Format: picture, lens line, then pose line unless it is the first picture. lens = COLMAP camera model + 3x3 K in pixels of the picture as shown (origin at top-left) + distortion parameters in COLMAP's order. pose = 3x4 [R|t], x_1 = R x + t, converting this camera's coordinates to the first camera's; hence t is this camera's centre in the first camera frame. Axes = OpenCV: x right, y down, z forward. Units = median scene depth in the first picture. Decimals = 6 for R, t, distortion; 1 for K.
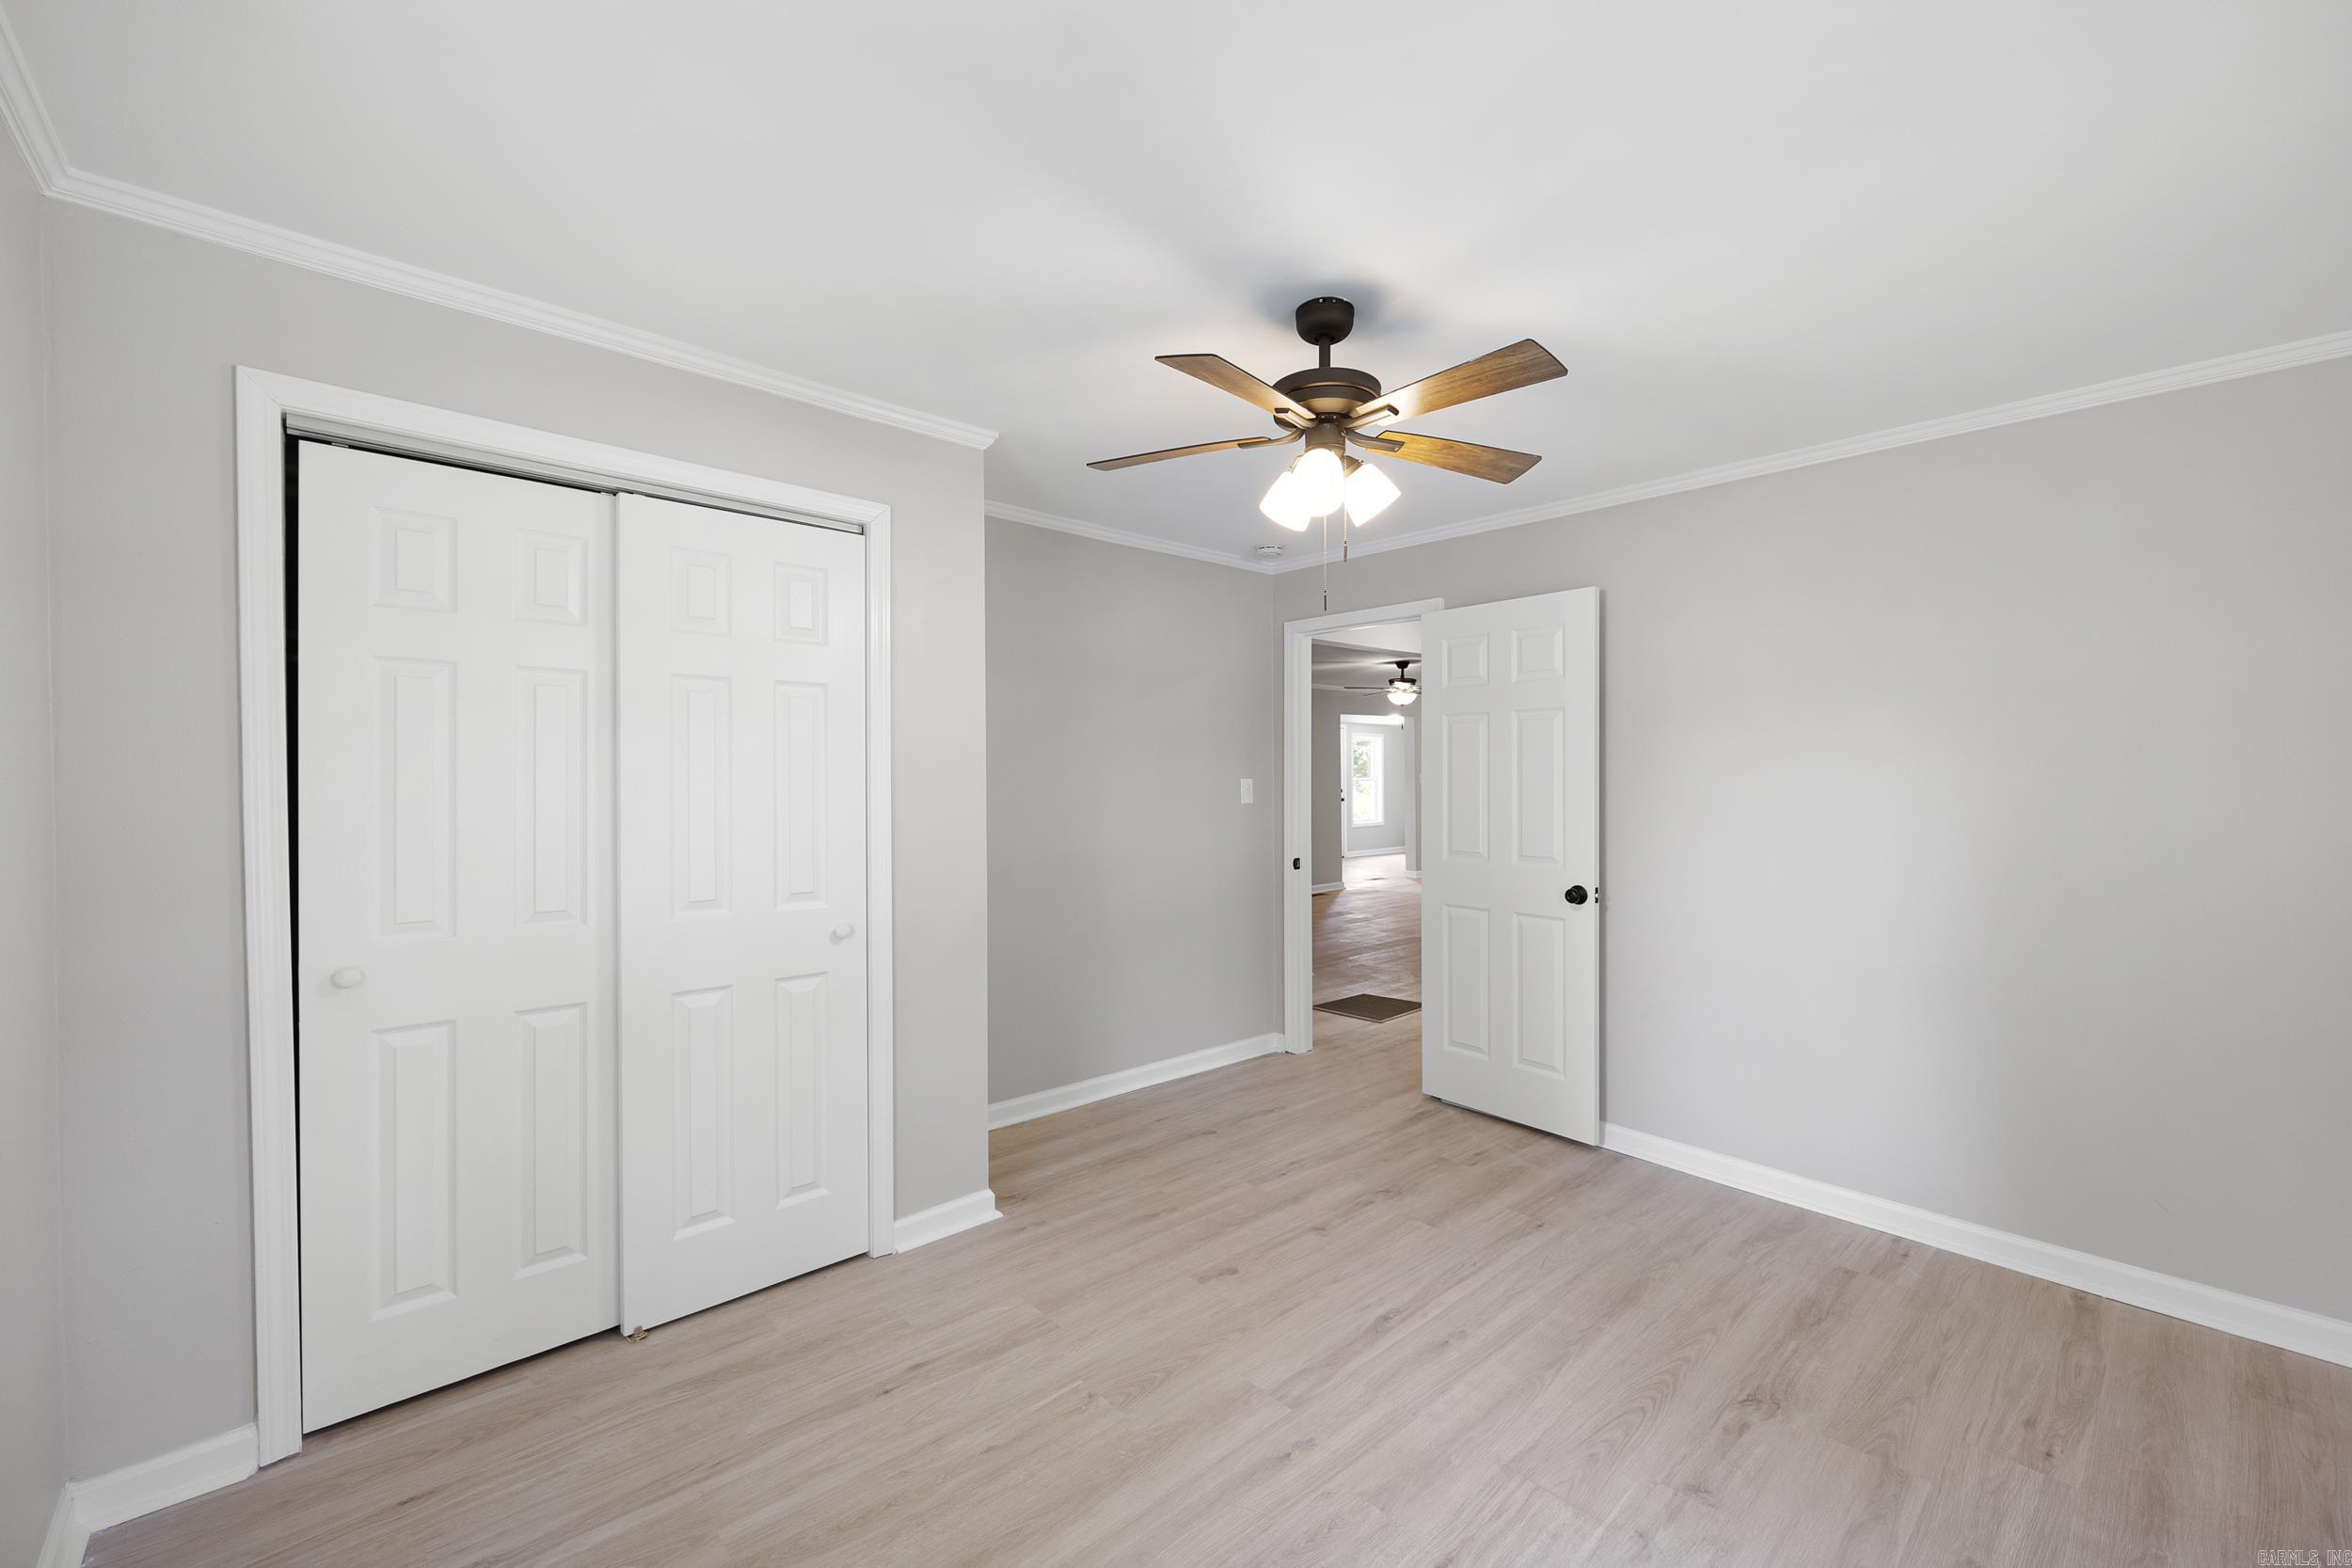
lens RADIAL K [[965.7, 0, 1187.6], [0, 965.7, 795.8], [0, 0, 1]] dist [0.001134, -0.001057]
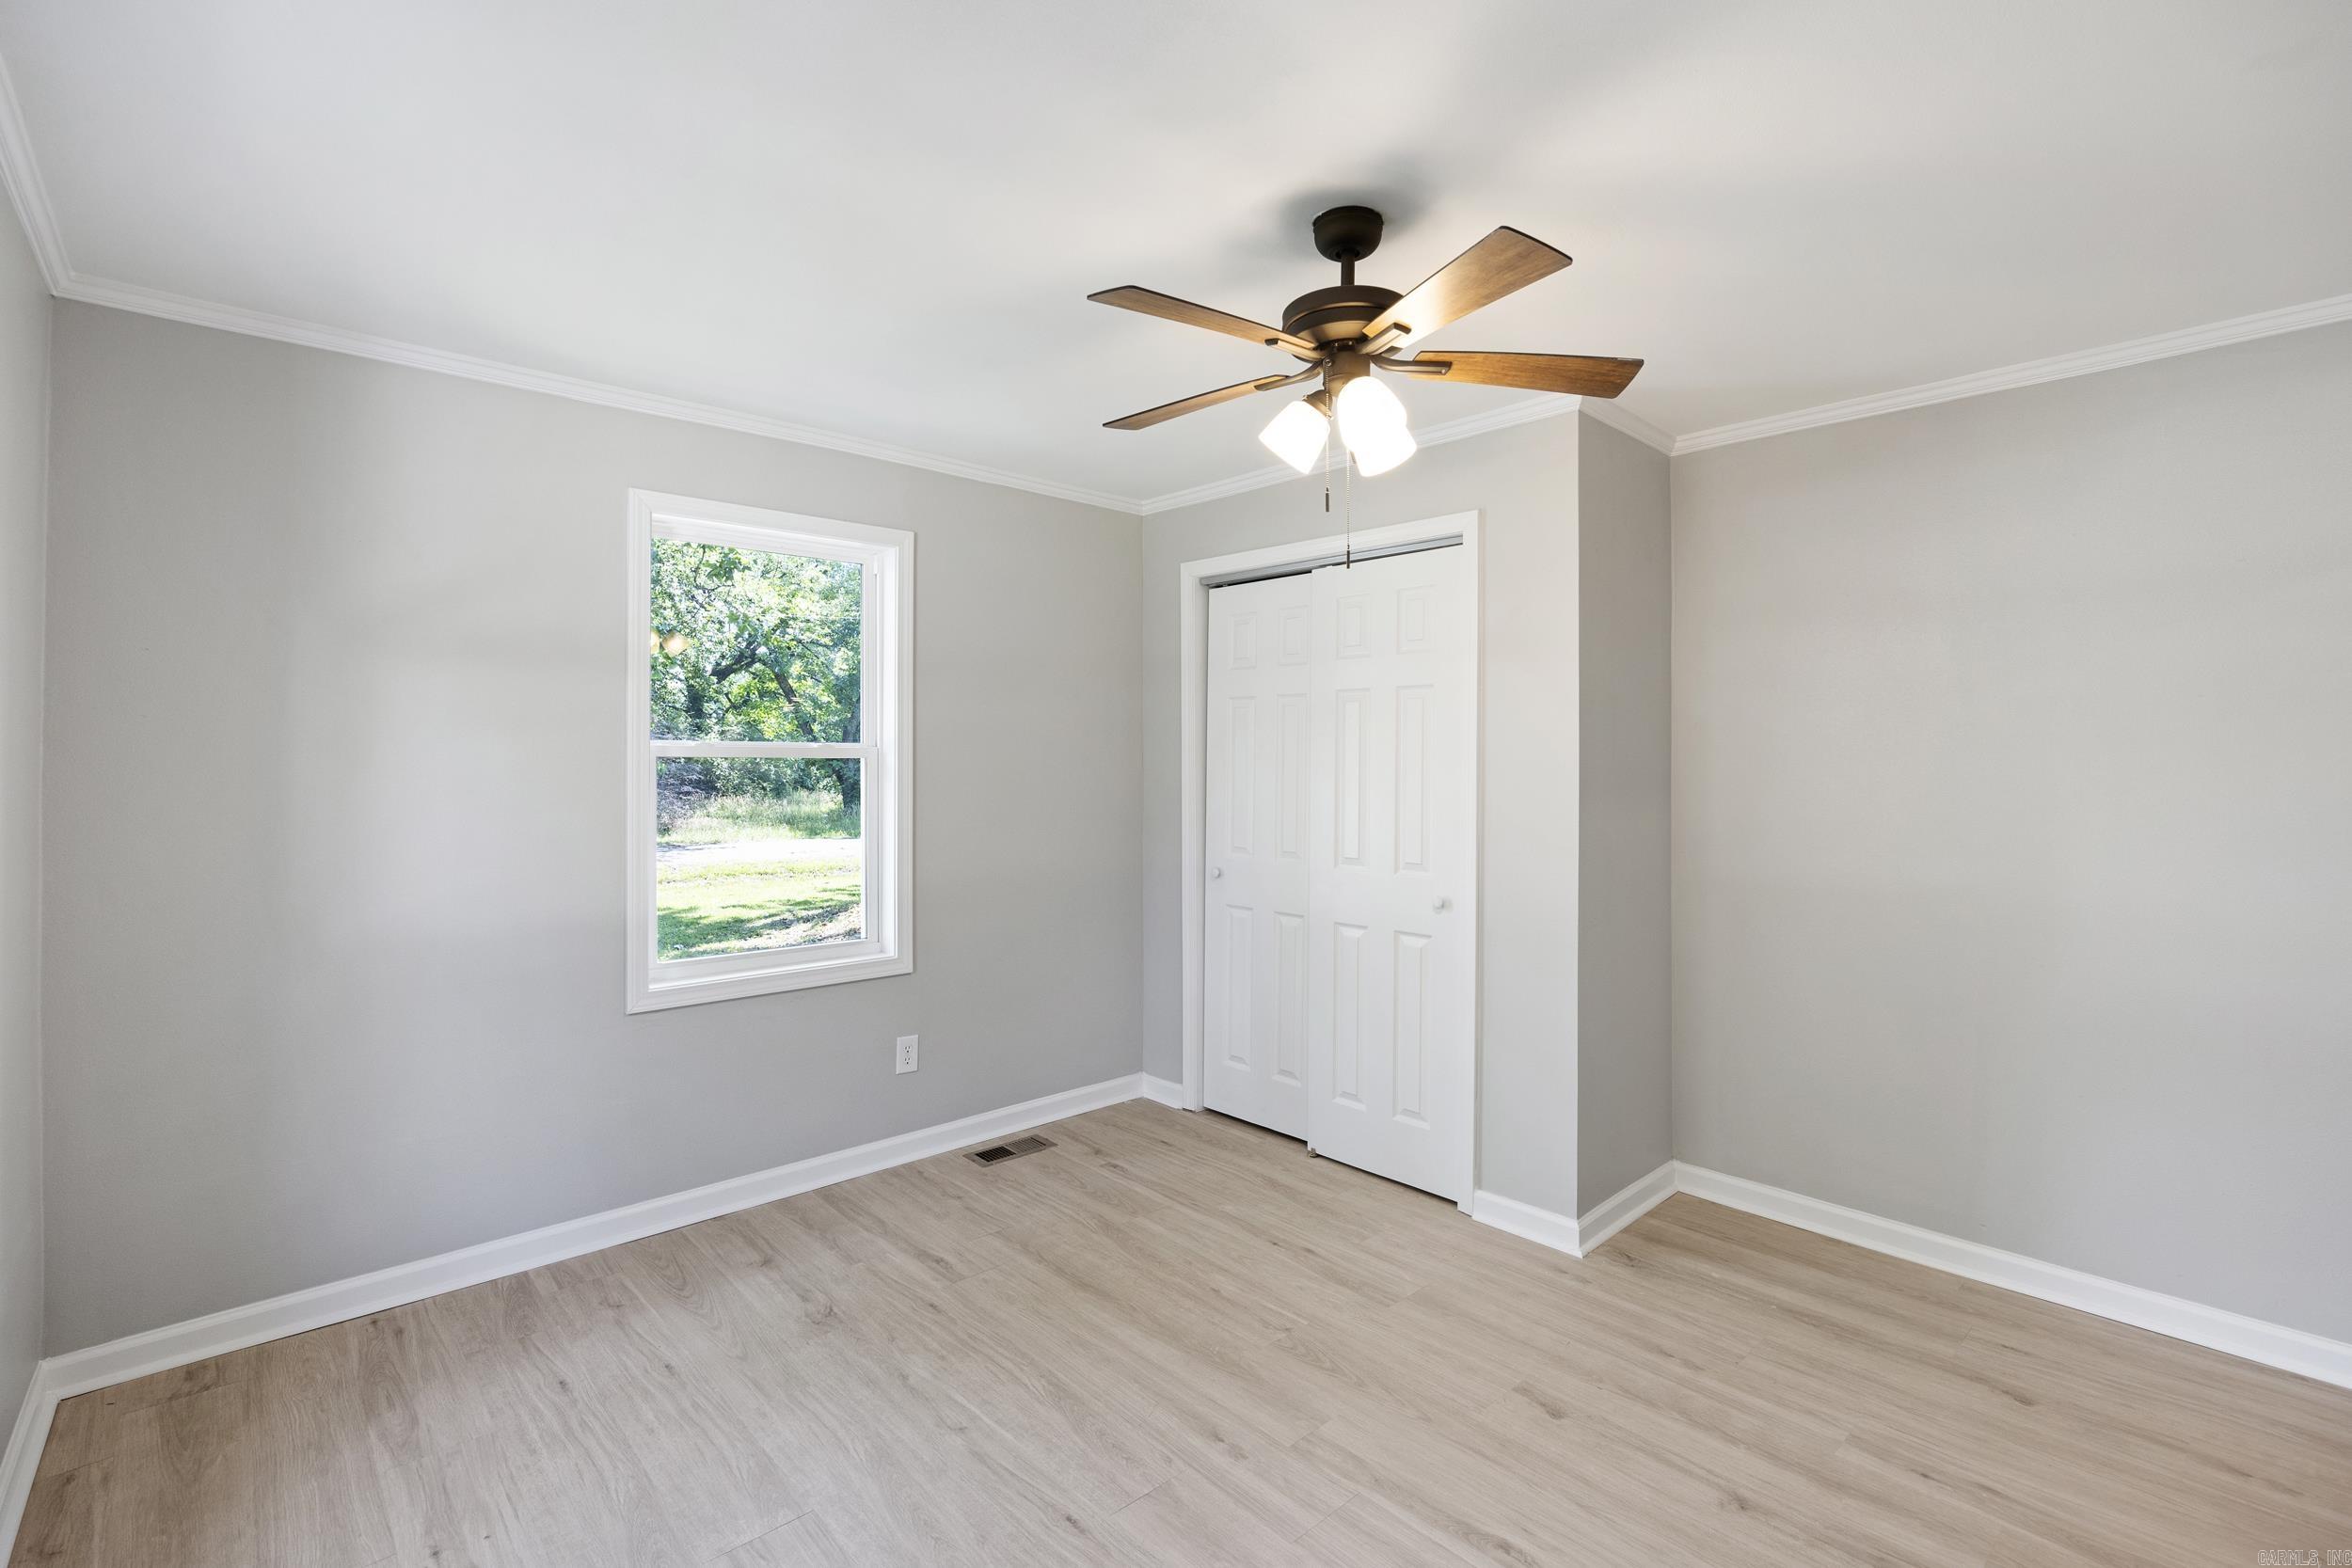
lens RADIAL K [[1079.8, 0, 1187.0], [0, 1079.8, 776.0], [0, 0, 1]] dist [-0.019194, 0.009414]
pose [[-0.005123, 0.011570, -0.999920, 0.993632], [-0.024314, 0.999636, 0.011691, -0.016065], [0.999691, 0.024372, -0.004839, 0.781954]]
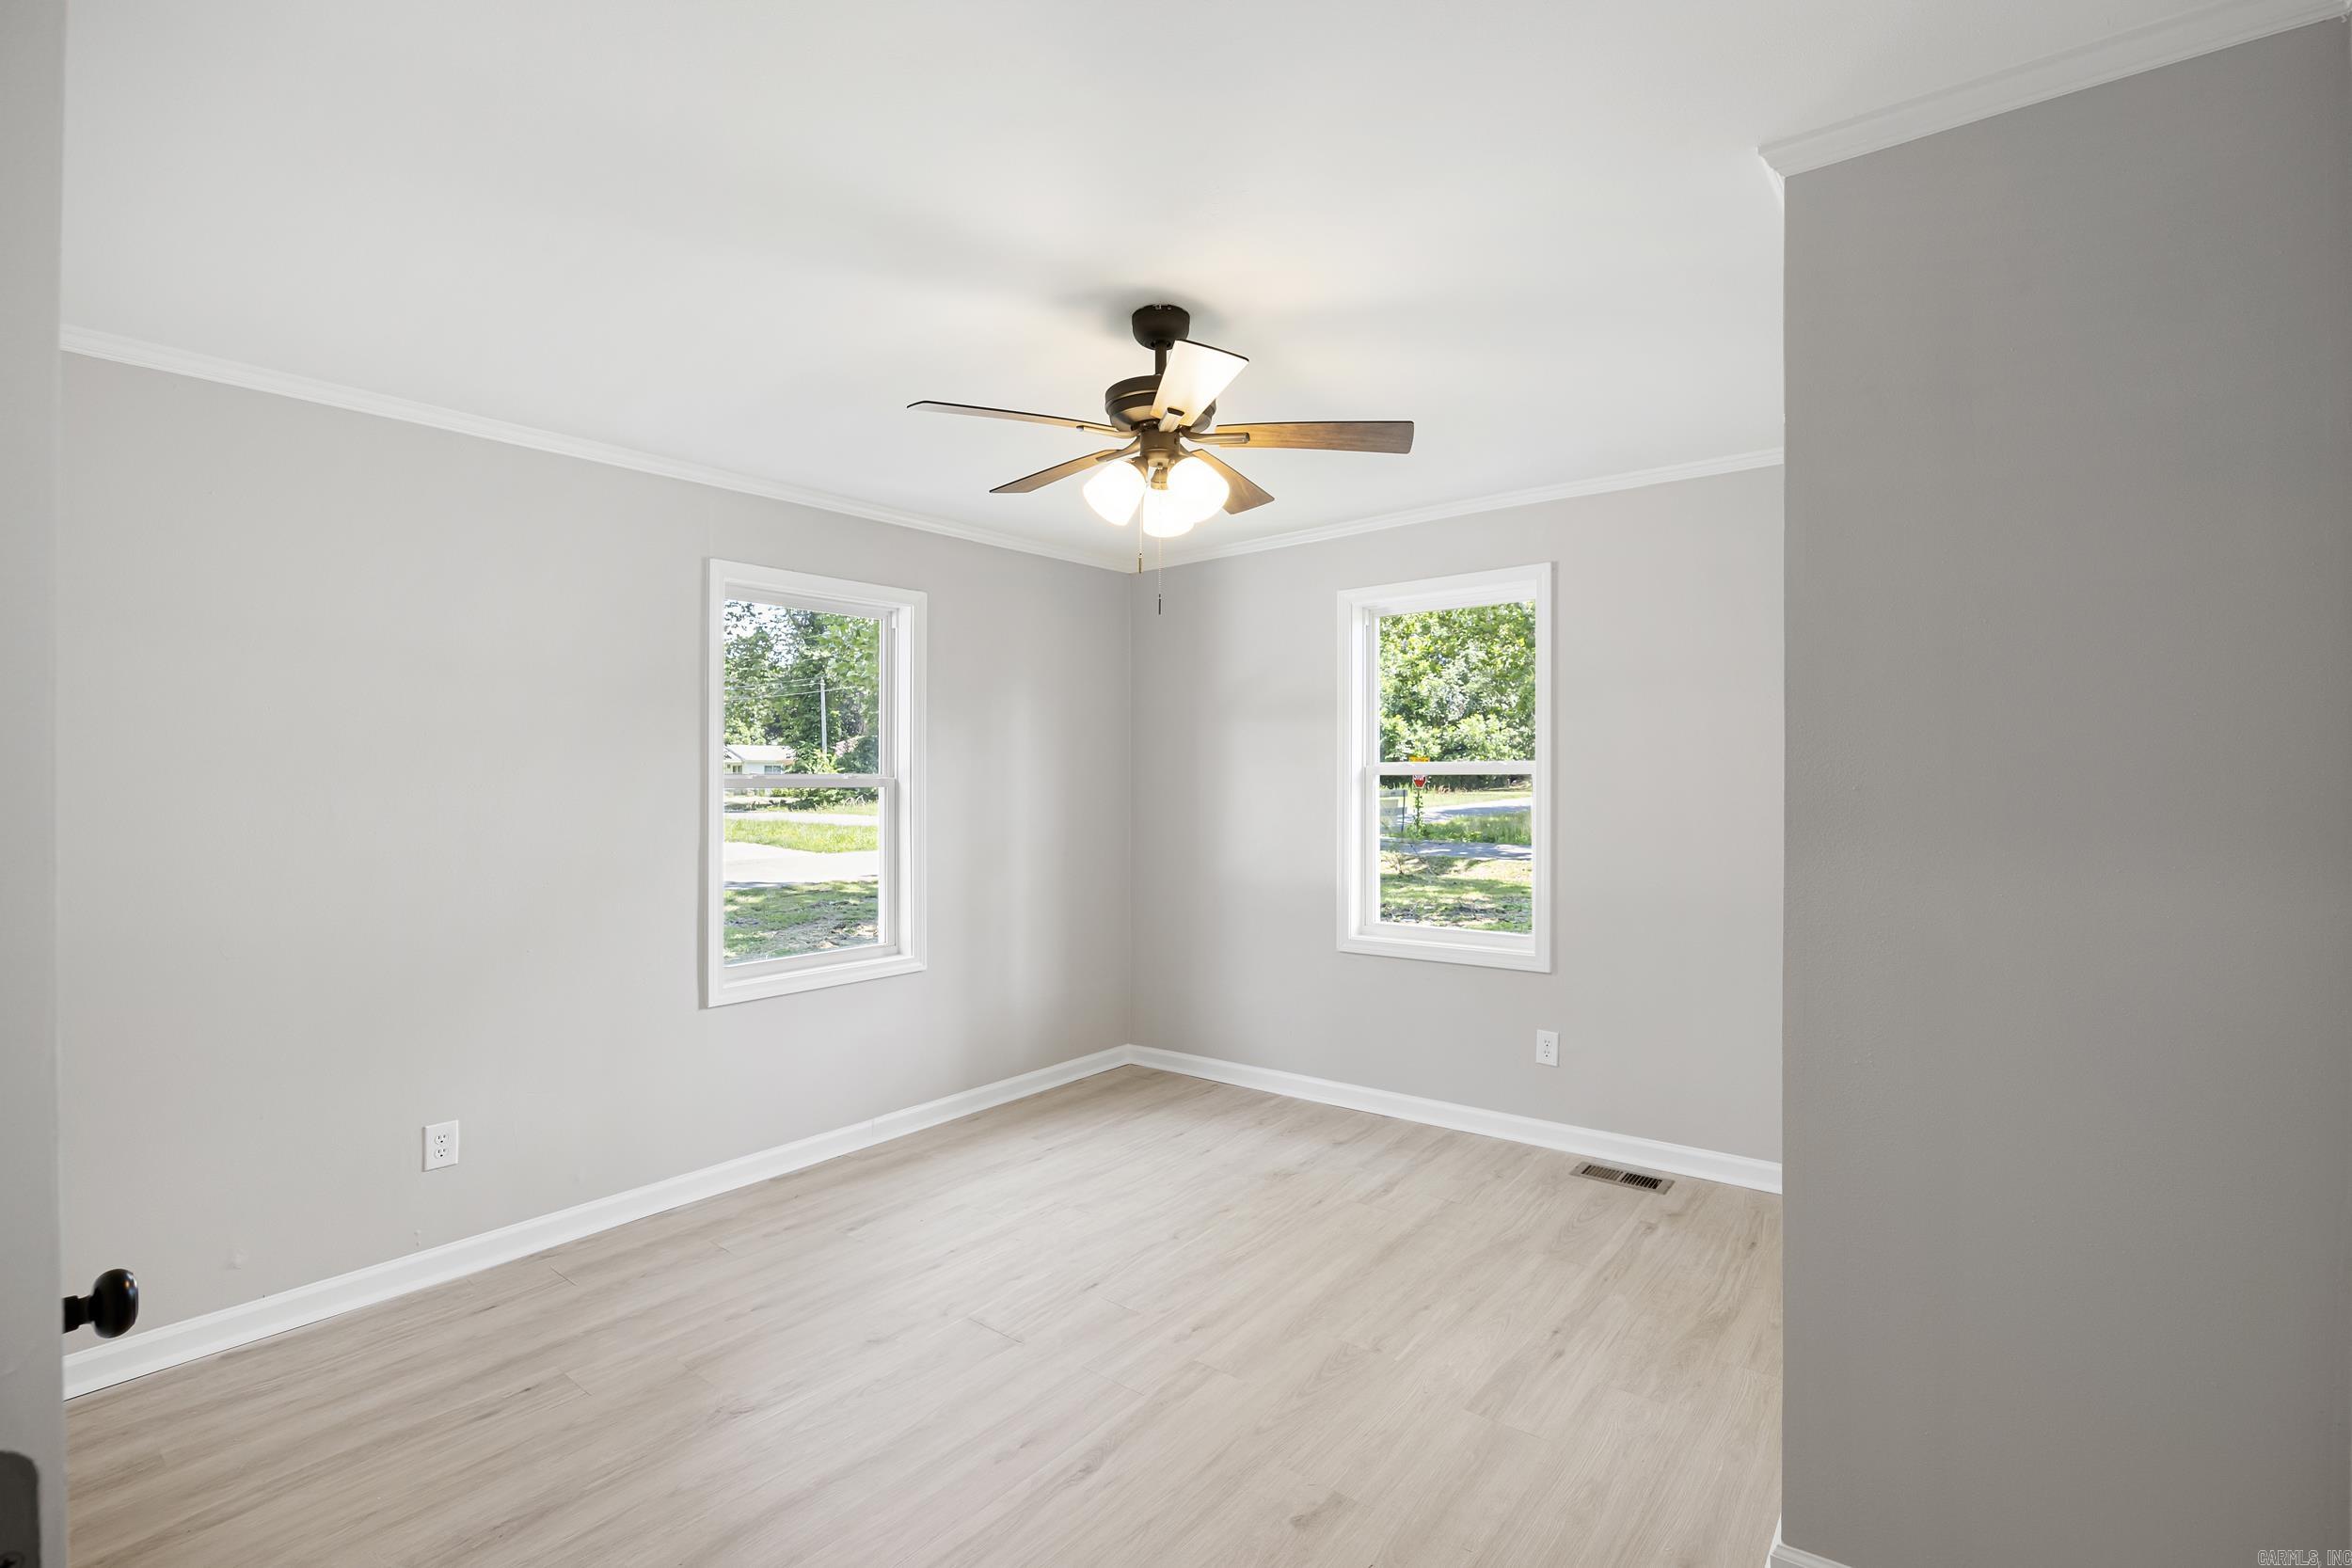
lens RADIAL K [[1050.5, 0, 1172.6], [0, 1050.5, 795.6], [0, 0, 1]] dist [-0.001323, 0.002687]
pose [[-0.989578, 0.009989, -0.143652, 0.260603], [0.004851, 0.999338, 0.036069, -0.039820], [0.143917, 0.034996, -0.988971, 1.885505]]
